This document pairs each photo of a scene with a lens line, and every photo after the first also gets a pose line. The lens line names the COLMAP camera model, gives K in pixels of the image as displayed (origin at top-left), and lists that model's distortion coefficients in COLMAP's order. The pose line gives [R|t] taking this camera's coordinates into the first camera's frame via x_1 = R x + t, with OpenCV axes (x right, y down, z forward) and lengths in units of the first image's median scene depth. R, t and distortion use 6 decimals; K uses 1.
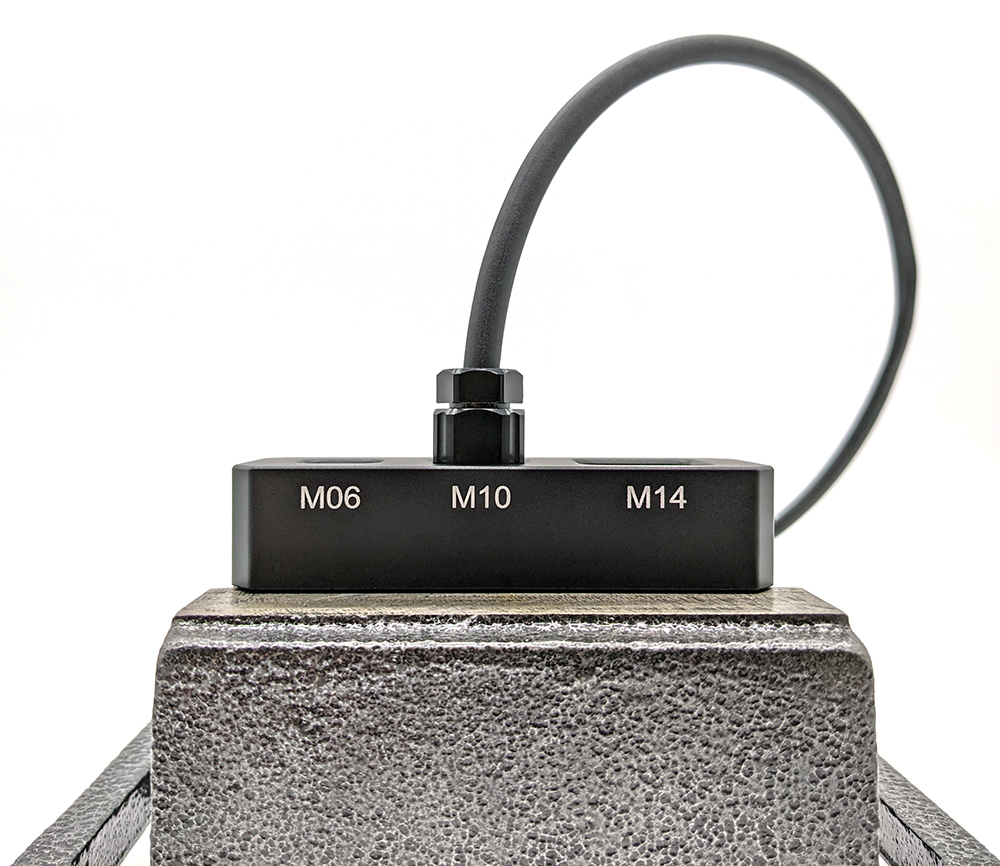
lens RADIAL K [[900.8, 0, 496.5], [0, 900.8, 428.6], [0, 0, 1]] dist [0.018524, -0.018053]
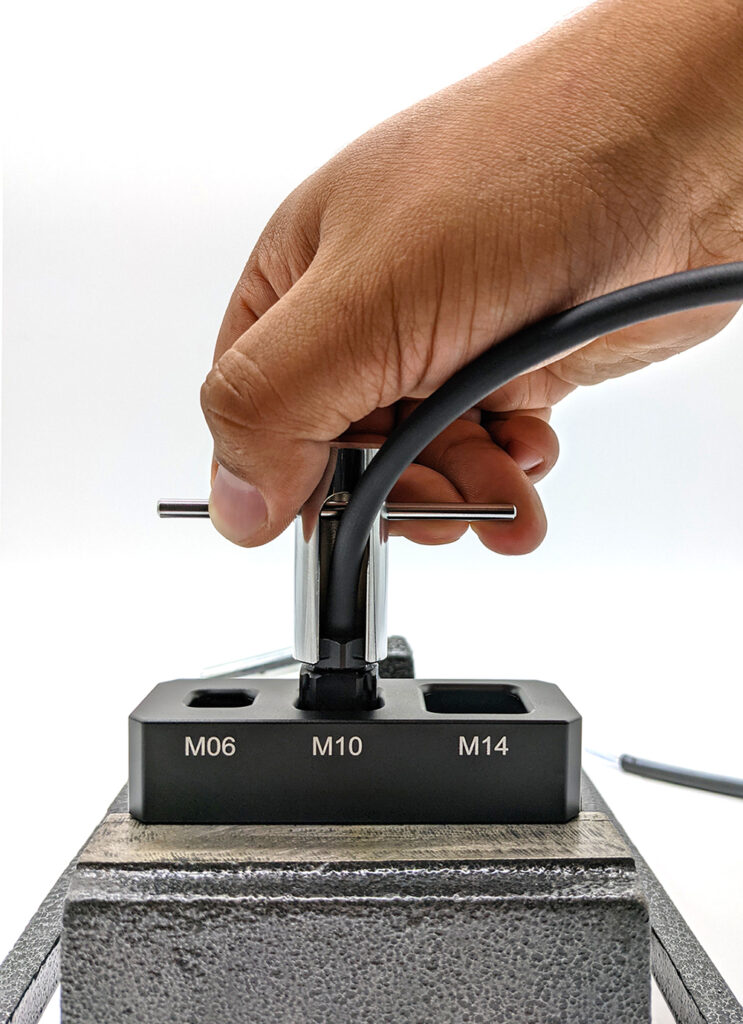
lens RADIAL K [[829.3, 0, 415.3], [0, 829.3, 472.1], [0, 0, 1]] dist [0.021231, -0.034850]
pose [[0.999730, 0.009374, 0.021274, 0.068705], [-0.010255, 0.999077, 0.041718, -0.383803], [-0.020863, -0.041925, 0.998903, -0.101528]]
